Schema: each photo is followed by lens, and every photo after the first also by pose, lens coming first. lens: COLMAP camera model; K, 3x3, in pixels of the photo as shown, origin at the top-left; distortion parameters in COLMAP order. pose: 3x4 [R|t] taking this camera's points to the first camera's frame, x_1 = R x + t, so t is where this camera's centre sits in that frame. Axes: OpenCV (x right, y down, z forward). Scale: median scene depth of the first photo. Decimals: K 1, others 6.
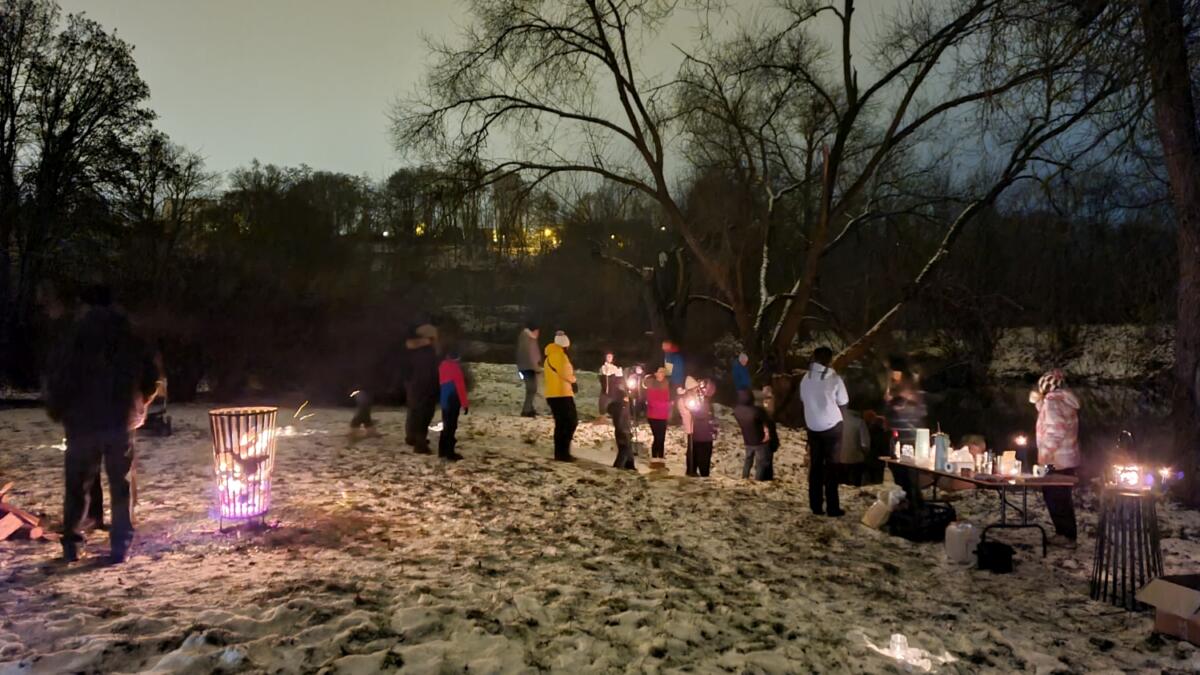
lens RADIAL K [[886.6, 0, 603.4], [0, 886.6, 345.6], [0, 0, 1]] dist [0.016487, -0.000717]
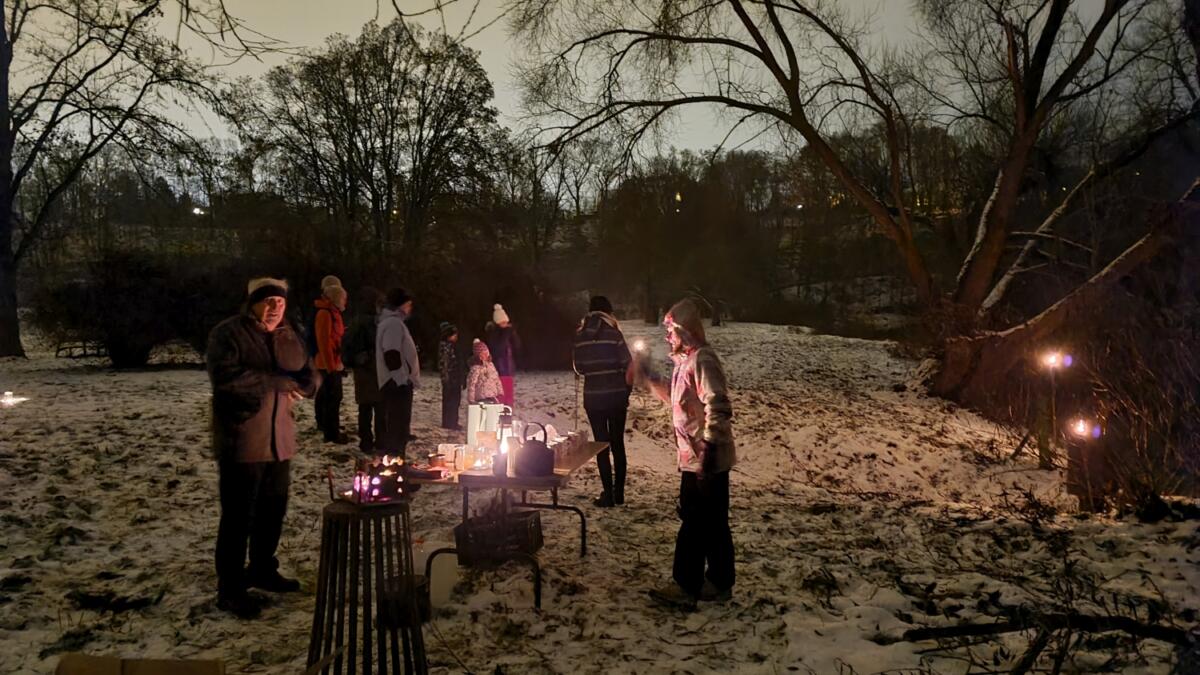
lens RADIAL K [[886.6, 0, 603.4], [0, 886.6, 345.6], [0, 0, 1]] dist [0.016487, -0.000717]
pose [[0.880711, -0.002312, -0.473649, 0.131678], [0.015360, 0.999602, 0.023681, 0.007414], [0.473405, -0.028131, 0.880395, 0.083866]]
